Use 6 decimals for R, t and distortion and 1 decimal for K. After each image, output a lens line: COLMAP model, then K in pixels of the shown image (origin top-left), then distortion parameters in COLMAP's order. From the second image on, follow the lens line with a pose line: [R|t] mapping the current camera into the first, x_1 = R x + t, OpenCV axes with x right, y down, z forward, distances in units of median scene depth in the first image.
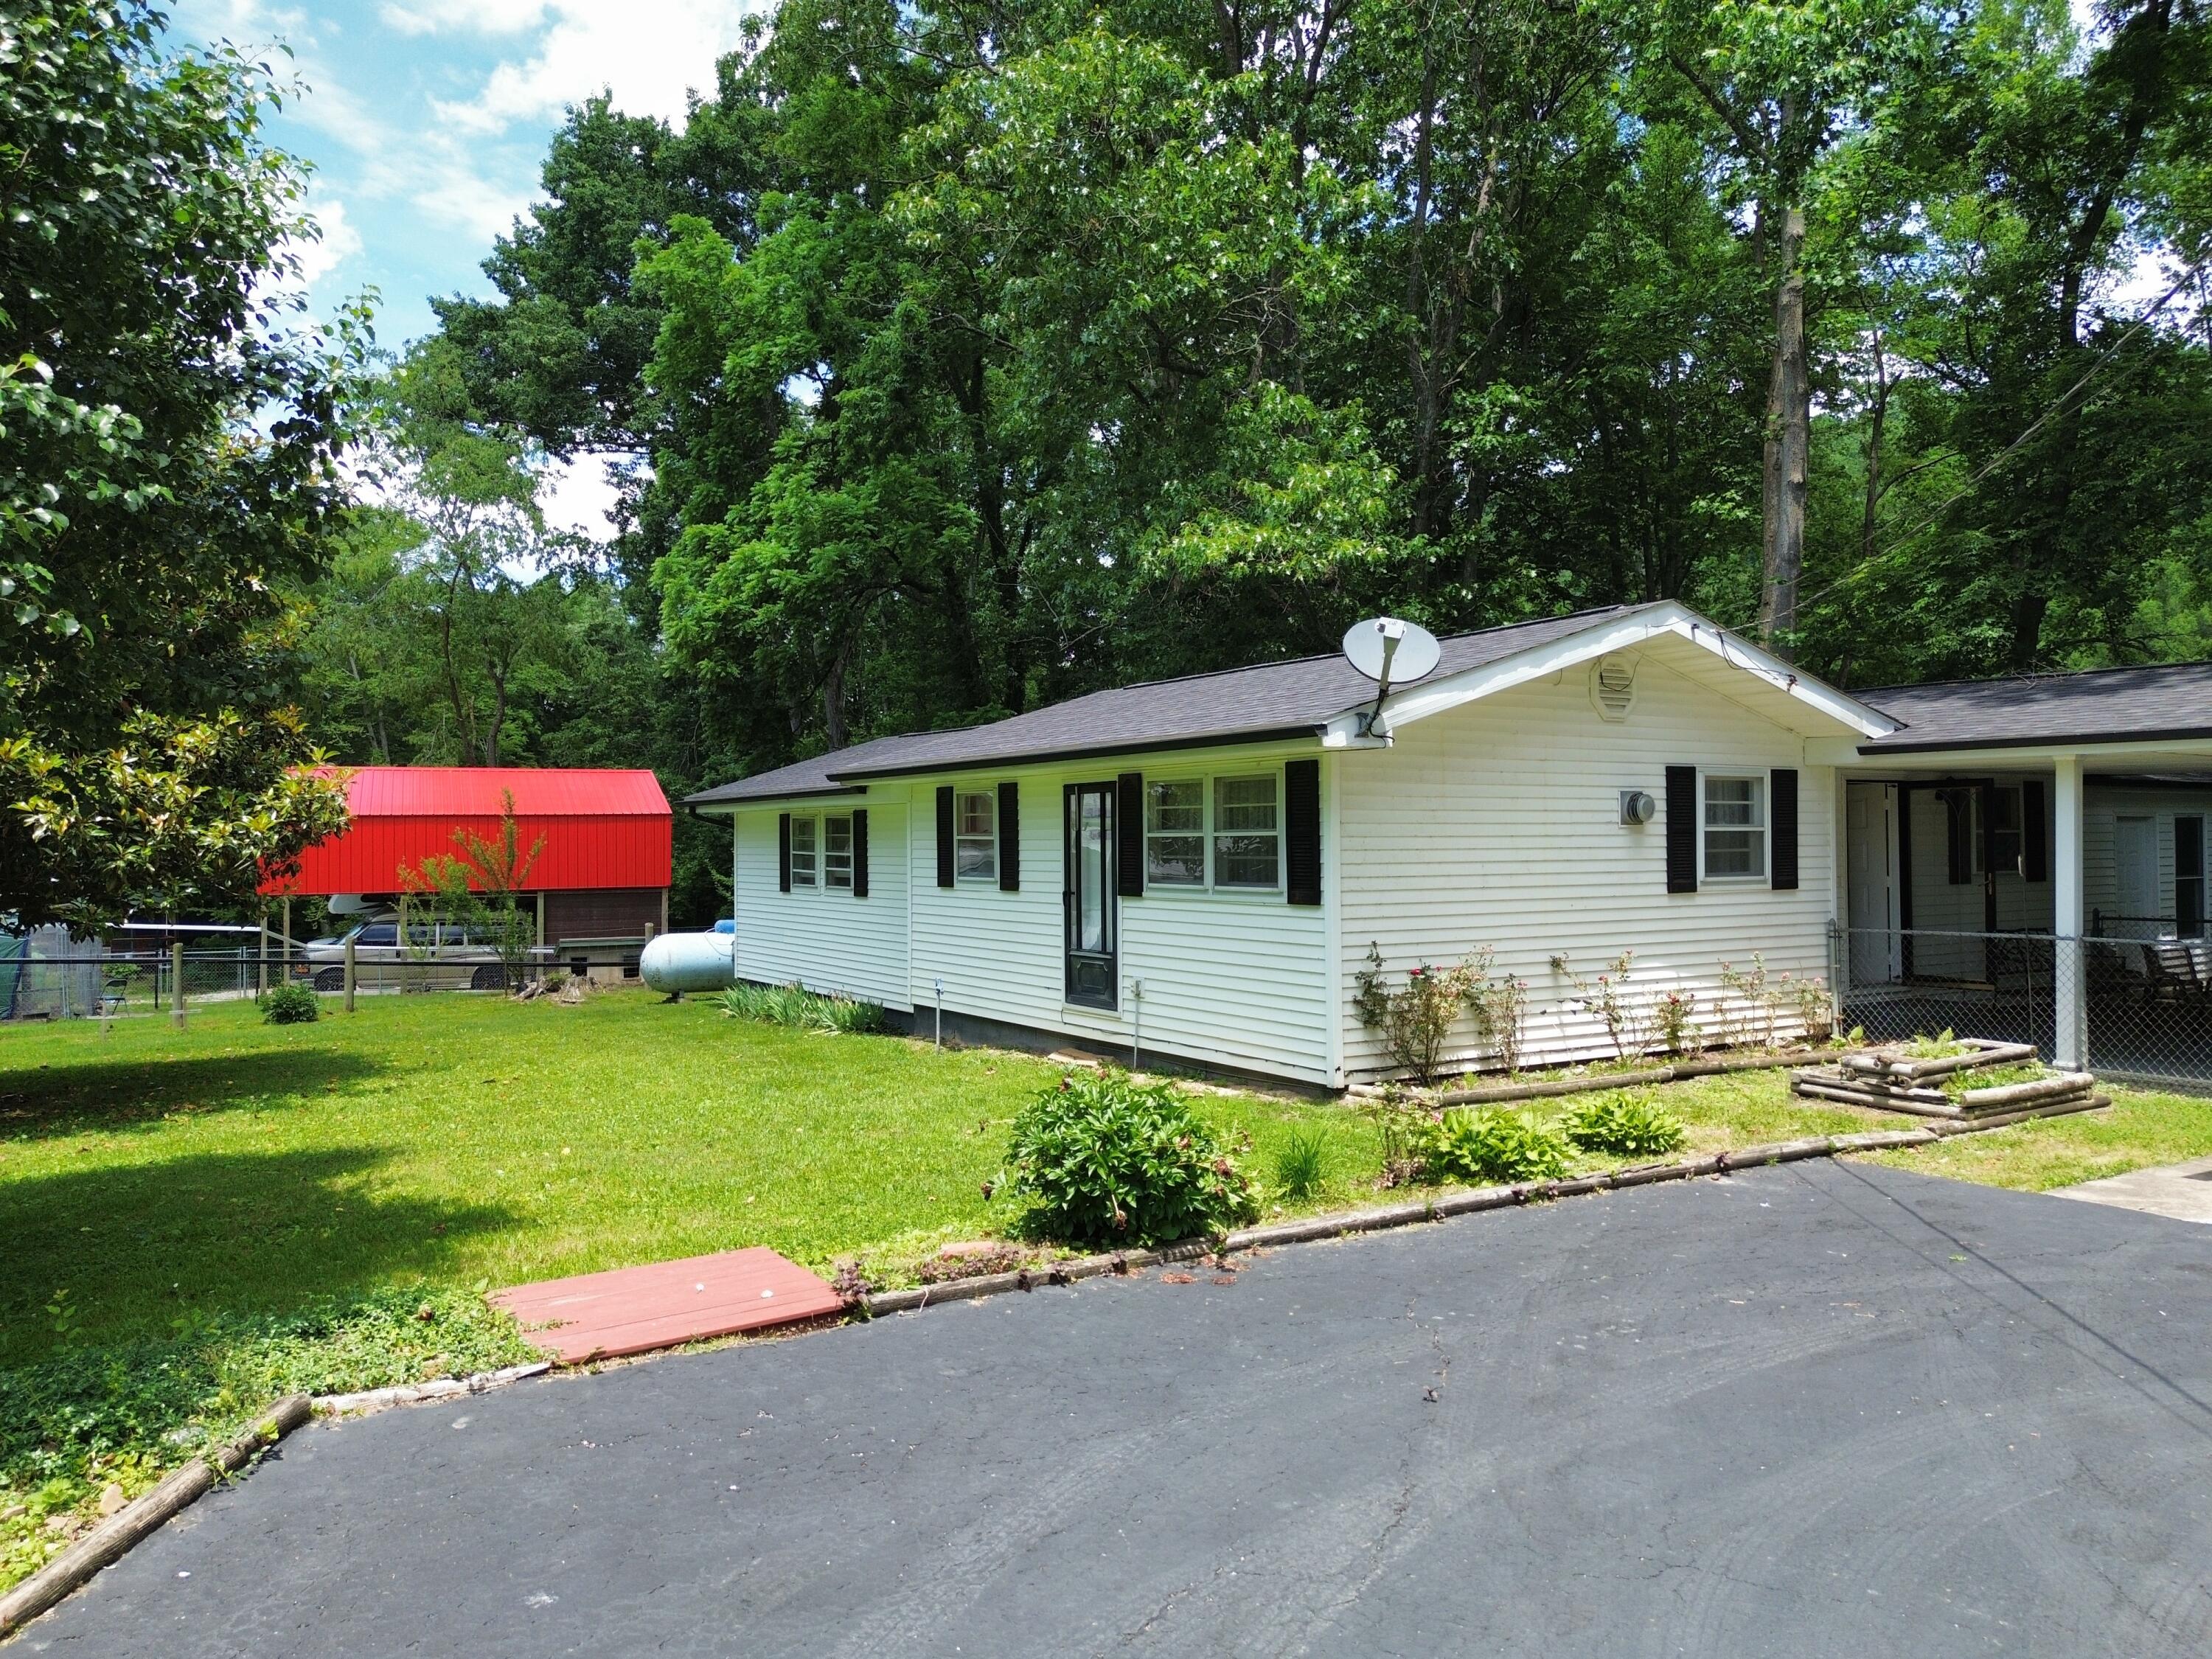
lens RADIAL K [[1588.6, 0, 1106.0], [0, 1588.6, 829.5], [0, 0, 1]] dist [0.052611, -0.029027]
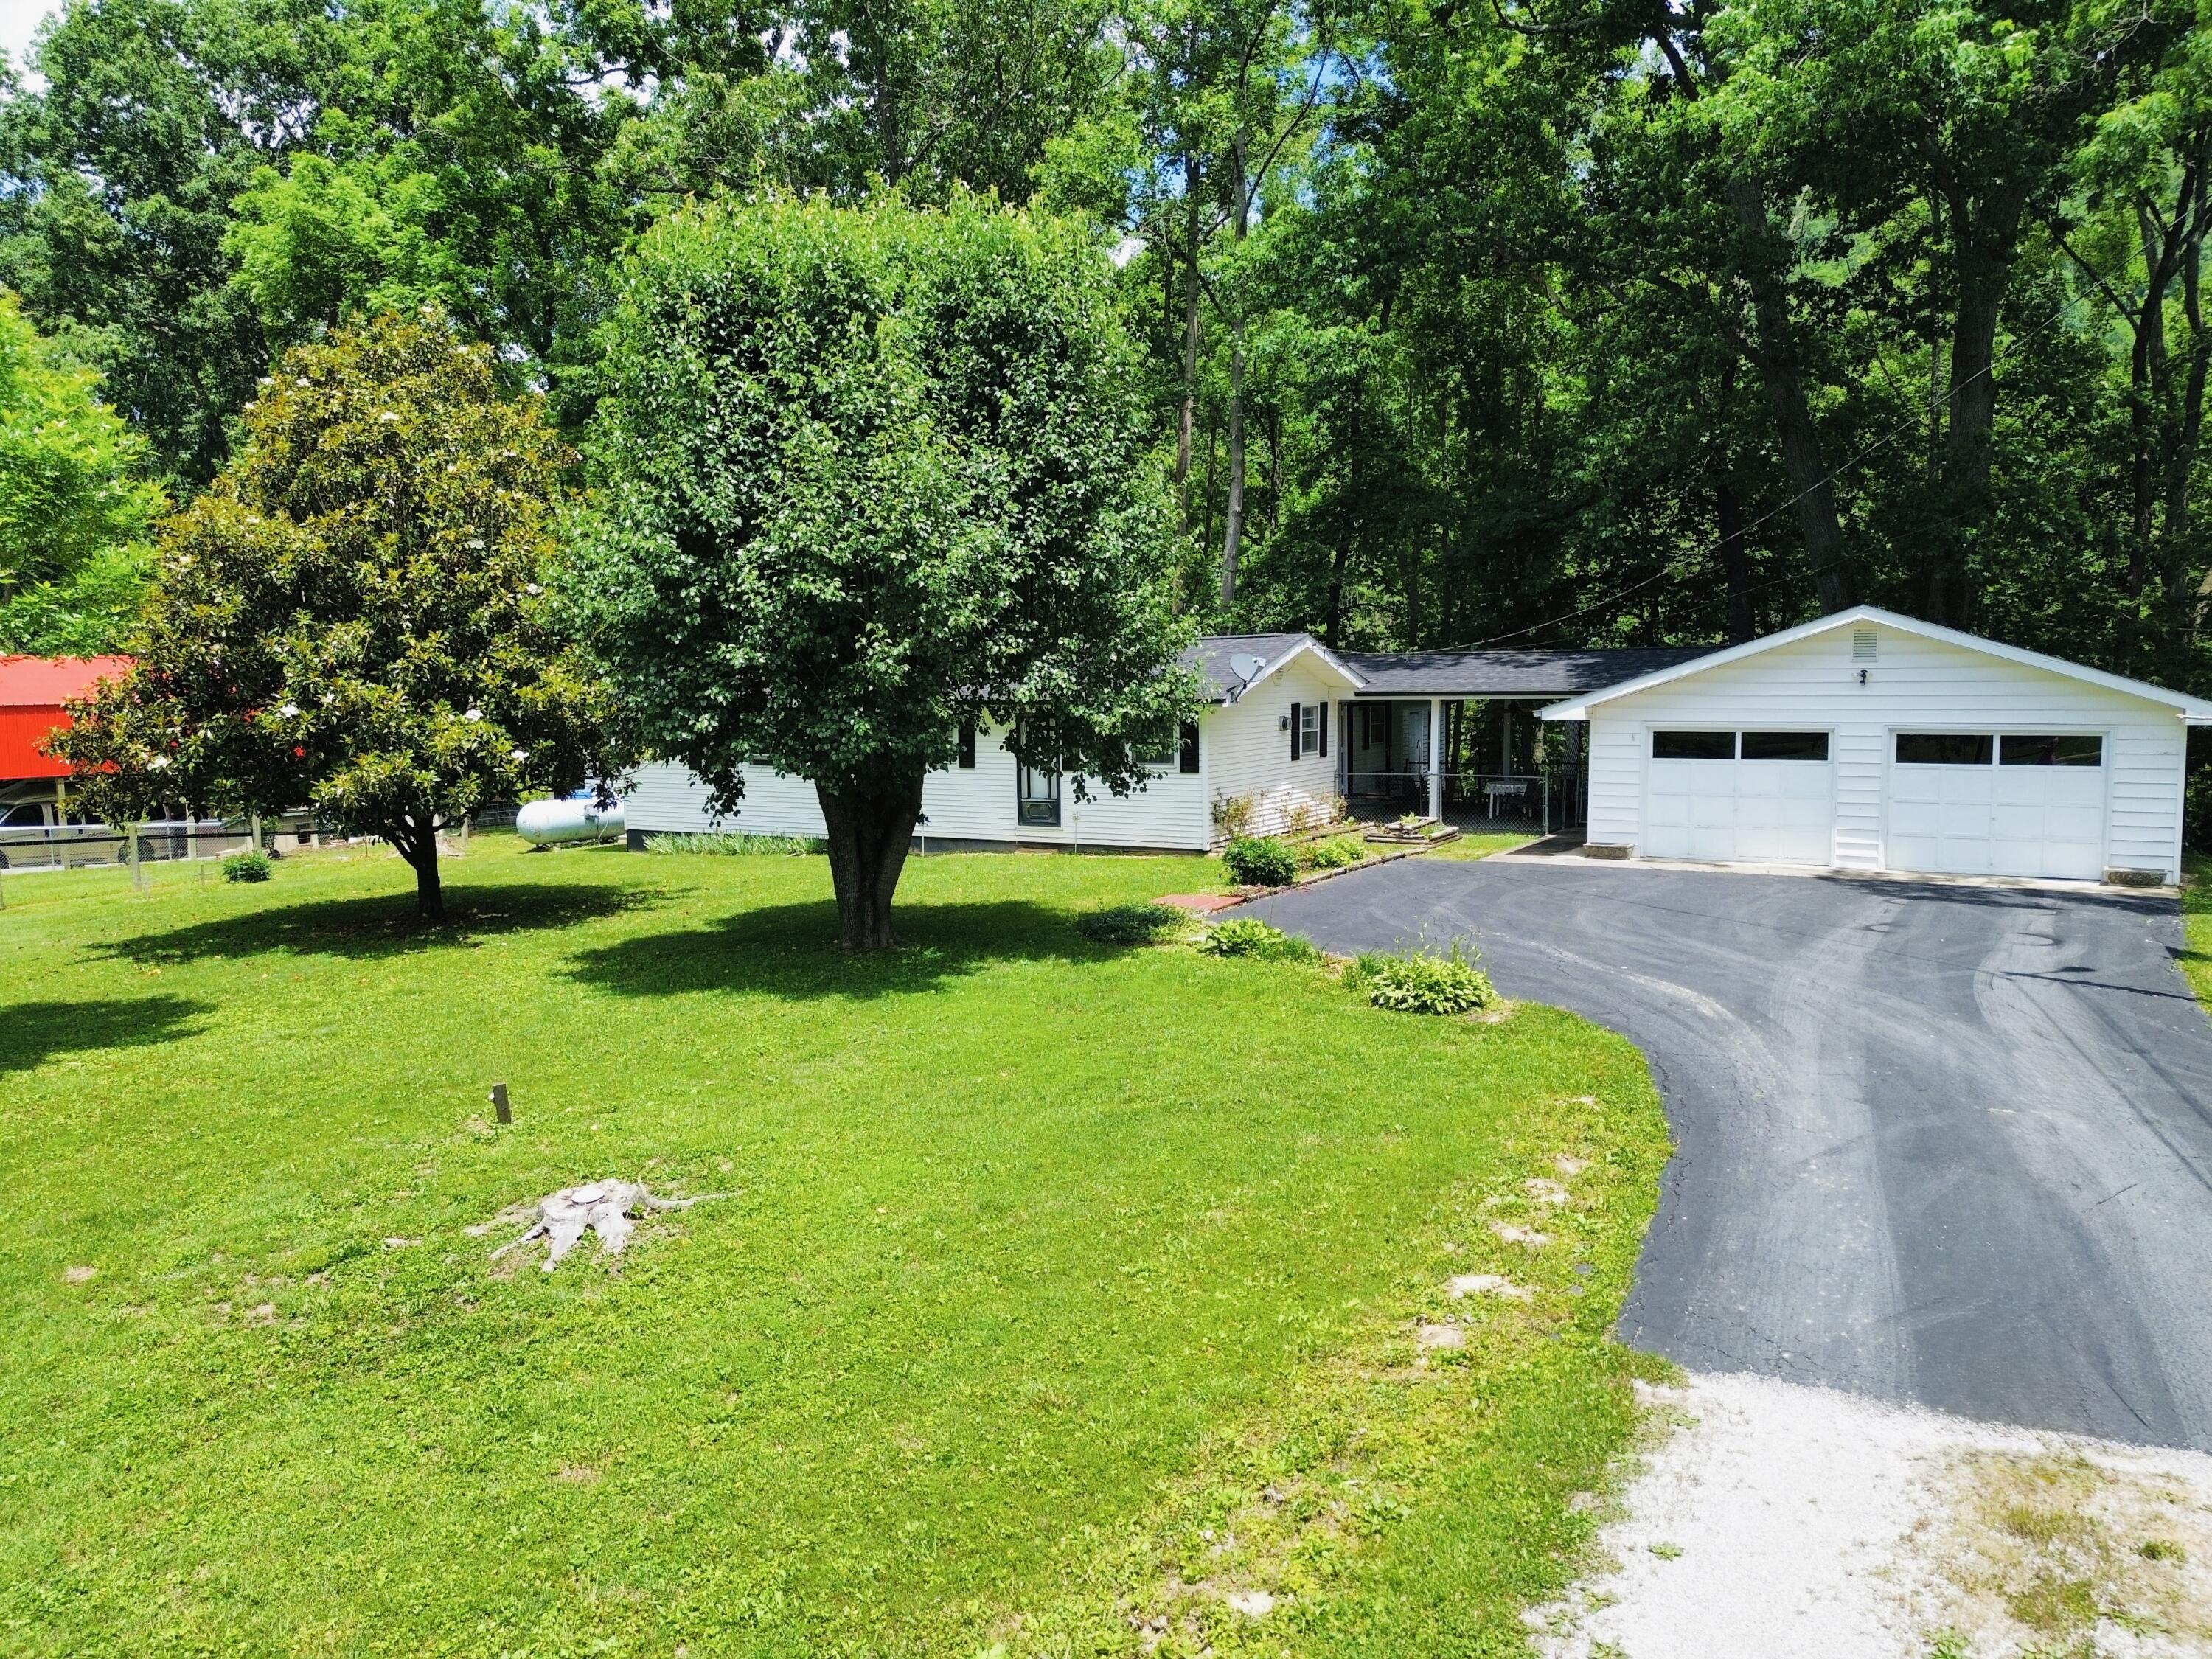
lens RADIAL K [[1588.6, 0, 1106.0], [0, 1588.6, 829.5], [0, 0, 1]] dist [0.052611, -0.029027]
pose [[0.883523, -0.052435, 0.465443, -0.910916], [0.007544, 0.995178, 0.097791, -0.082557], [-0.468327, -0.082889, 0.879659, -0.835352]]
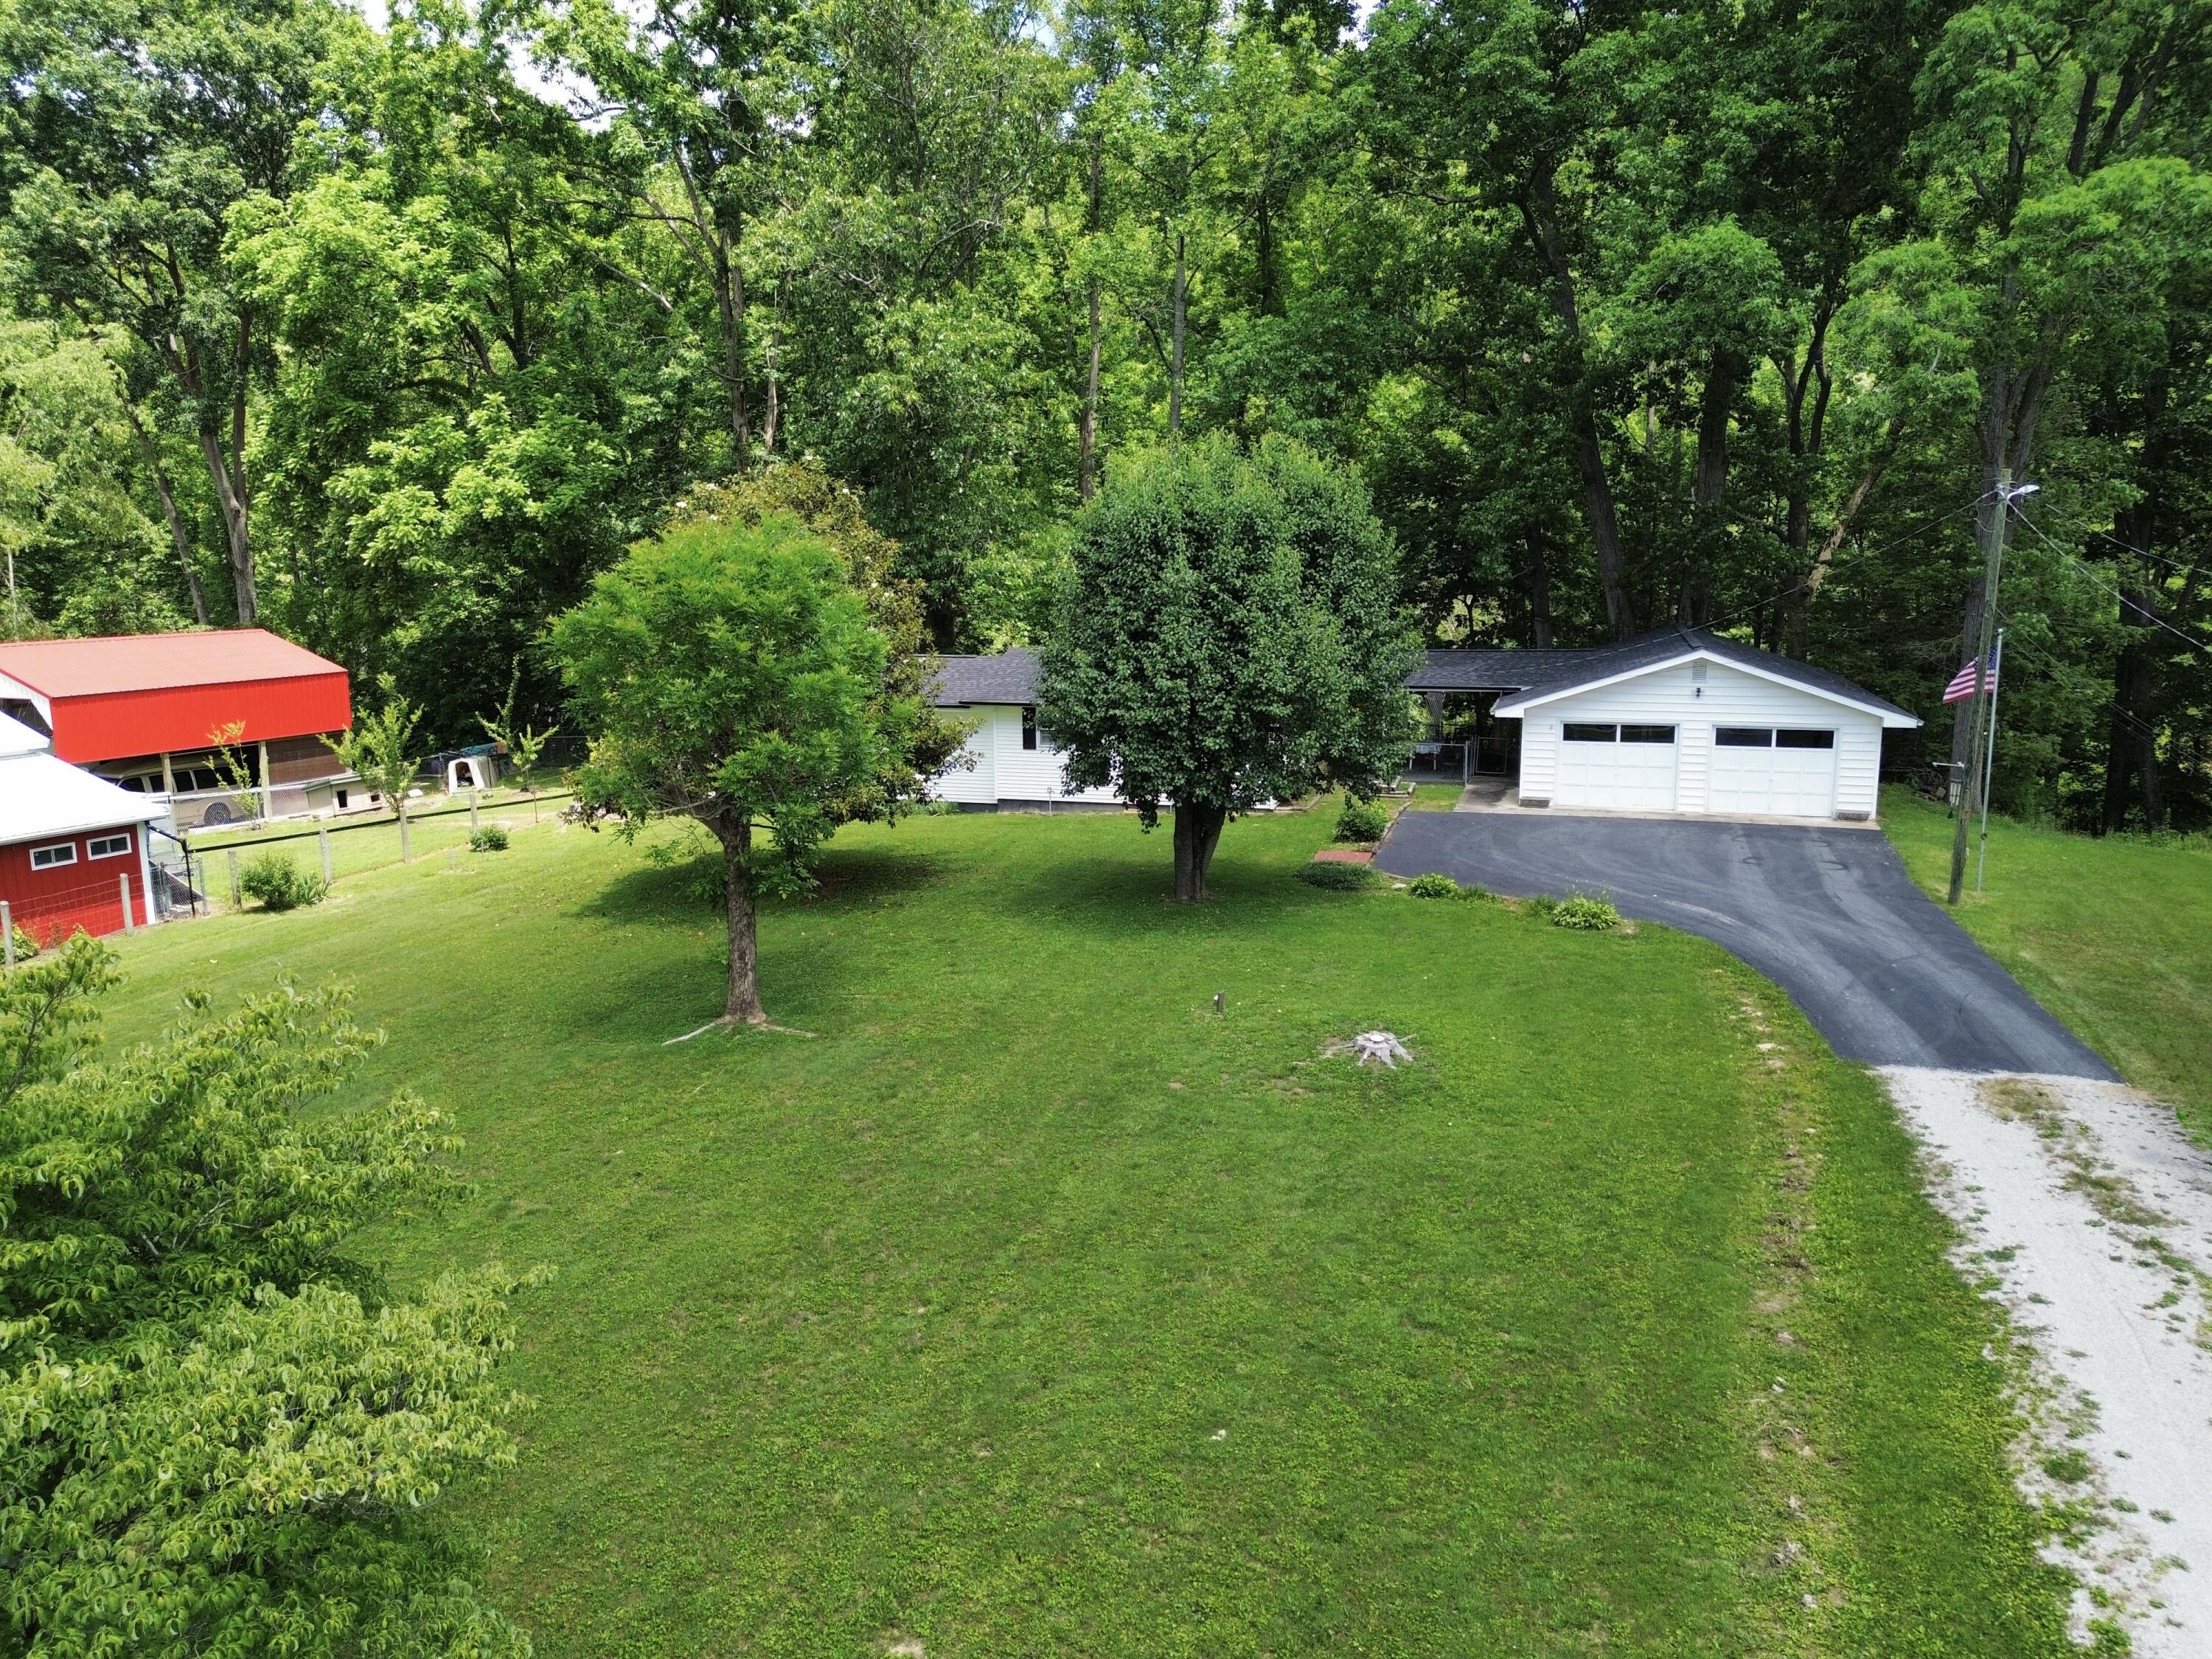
lens RADIAL K [[1592.6, 0, 1107.7], [0, 1592.6, 768.2], [0, 0, 1]] dist [0.050993, -0.036364]
pose [[0.756433, -0.093485, 0.647356, -1.952925], [0.004584, 0.990467, 0.137676, -0.329570], [-0.654055, -0.101175, 0.749650, -1.099095]]
